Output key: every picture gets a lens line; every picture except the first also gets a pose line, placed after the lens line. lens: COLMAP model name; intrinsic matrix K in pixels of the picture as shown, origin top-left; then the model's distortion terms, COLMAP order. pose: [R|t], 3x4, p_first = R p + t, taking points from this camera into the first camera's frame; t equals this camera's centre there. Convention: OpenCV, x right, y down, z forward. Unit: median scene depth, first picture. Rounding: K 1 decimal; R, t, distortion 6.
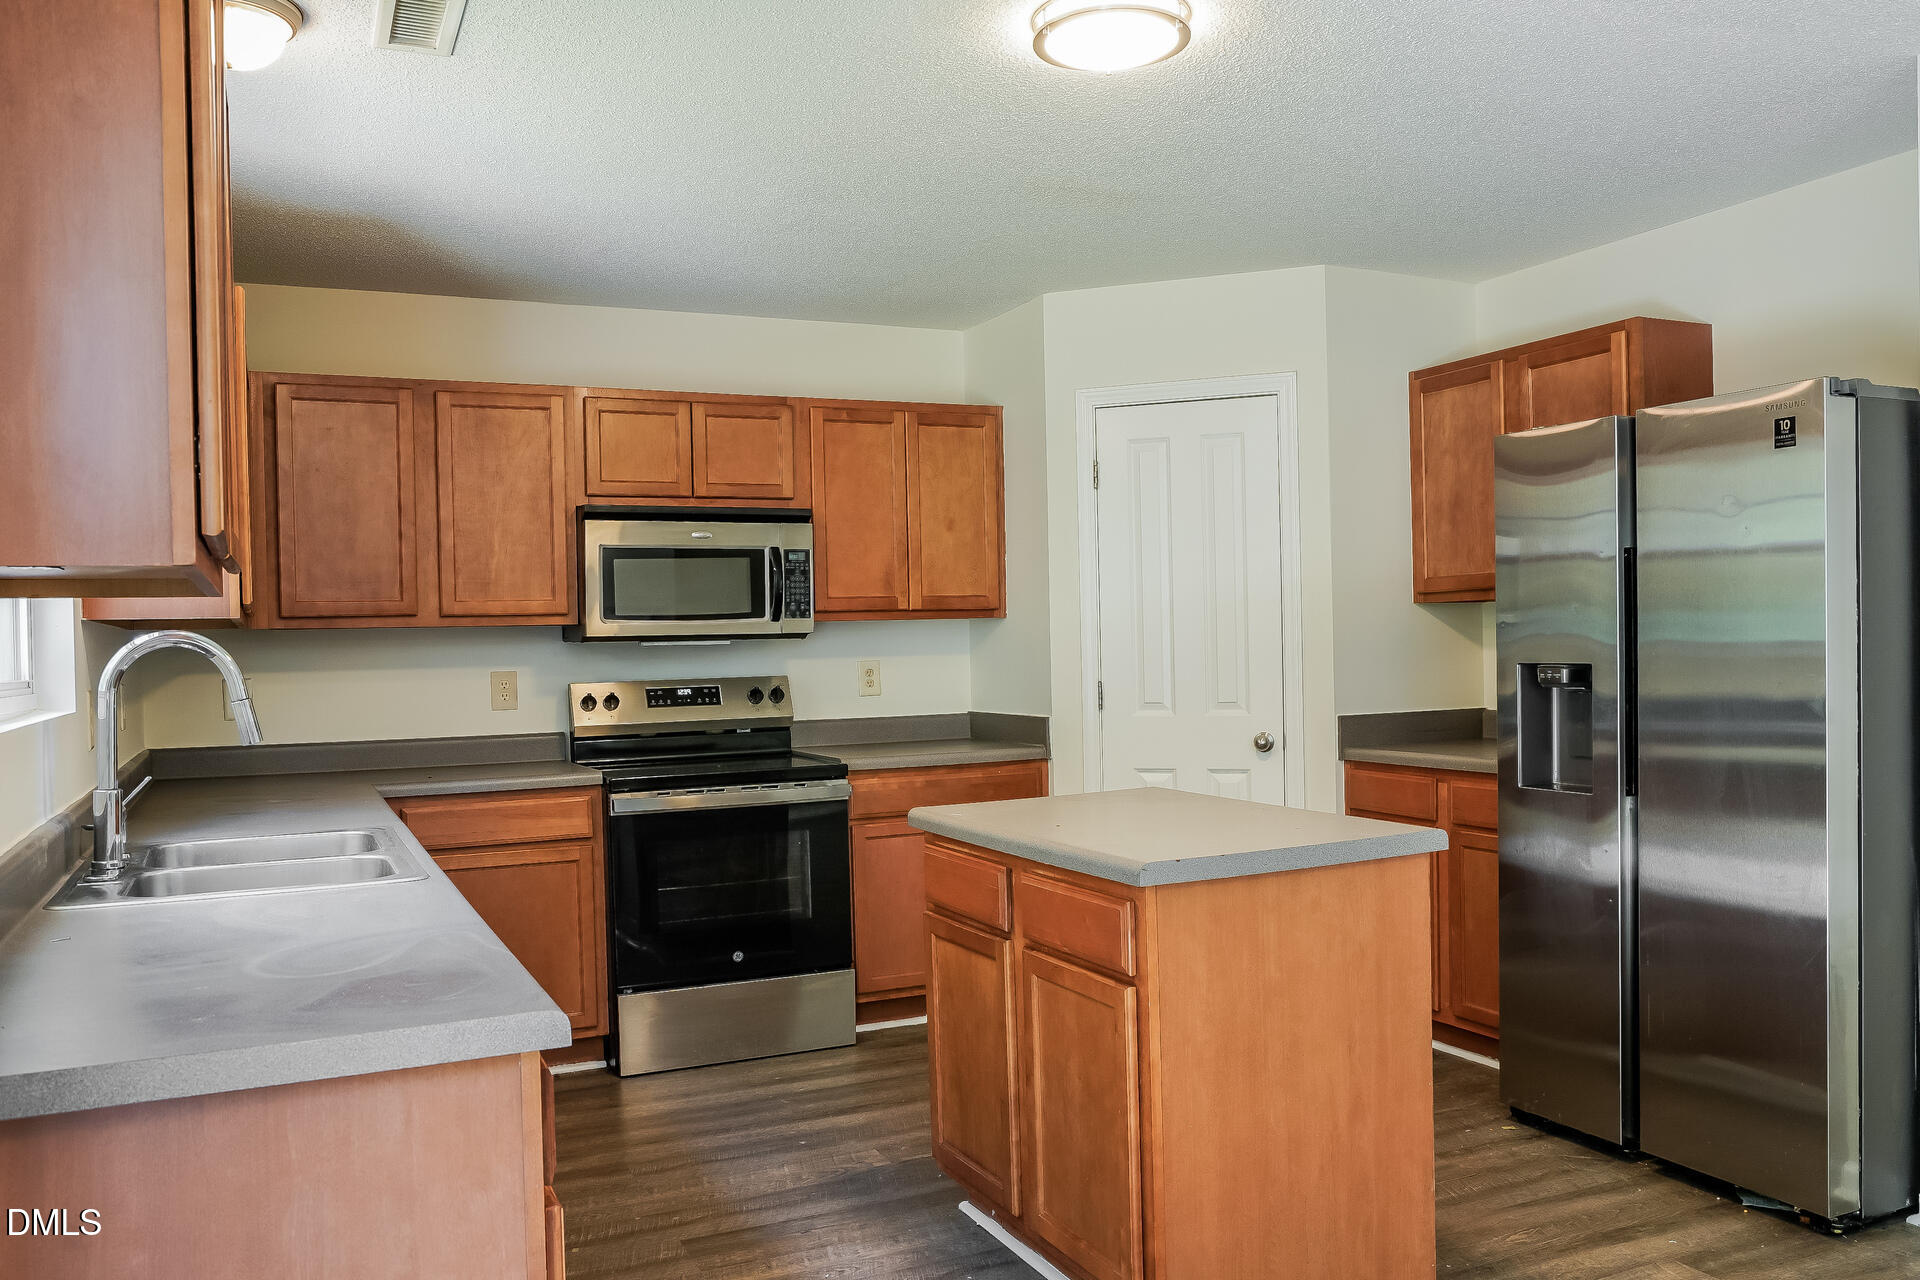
lens RADIAL K [[1514.2, 0, 954.7], [0, 1514.2, 643.3], [0, 0, 1]] dist [-0.018672, -0.002428]
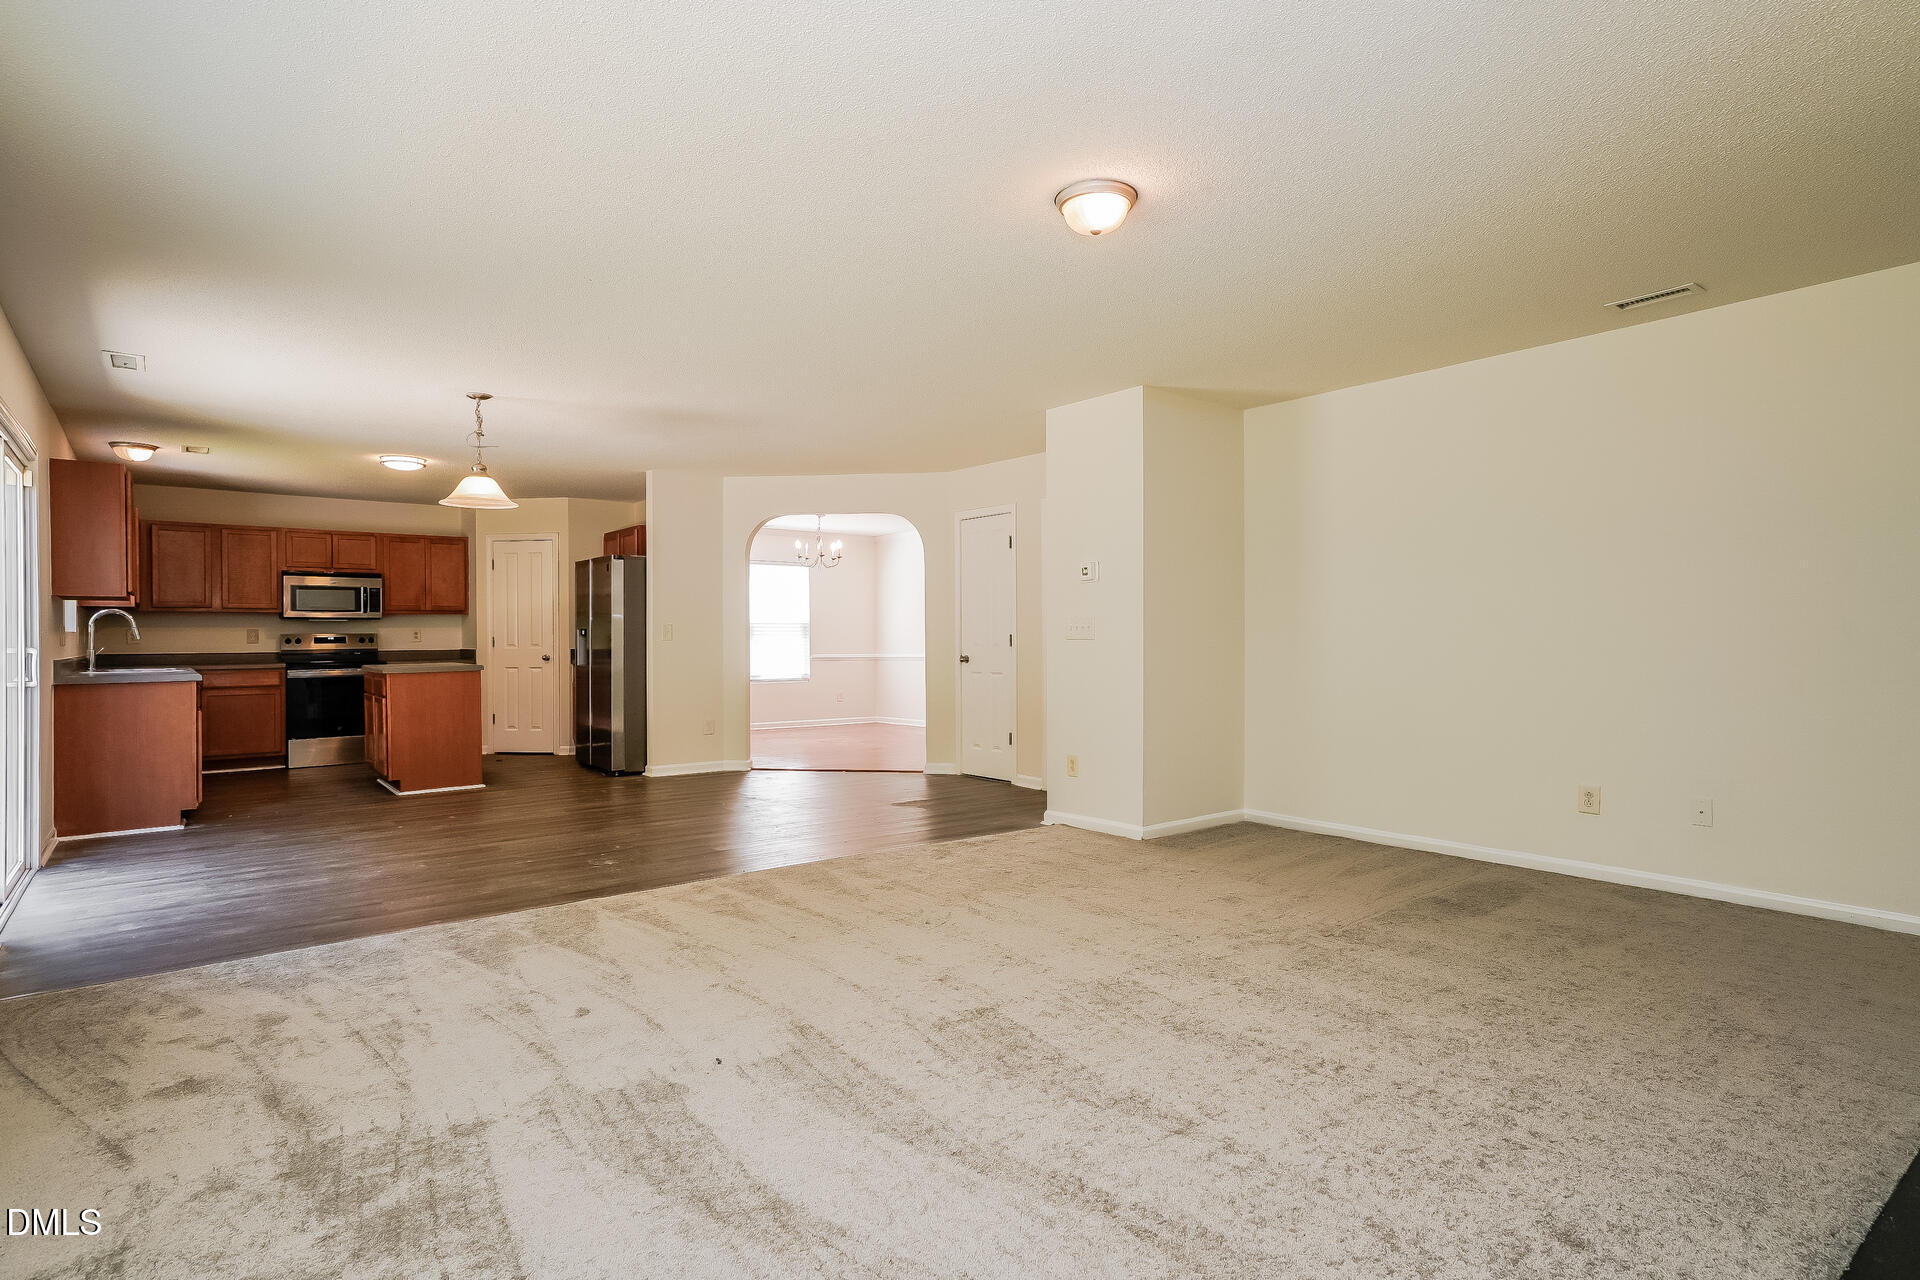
lens RADIAL K [[995.1, 0, 972.4], [0, 995.1, 635.9], [0, 0, 1]] dist [0.003215, 0.000158]
pose [[0.968556, 0.017514, 0.248179, 0.511598], [-0.015681, 0.999833, -0.009360, 0.027051], [-0.248301, 0.005173, 0.968669, -1.059374]]
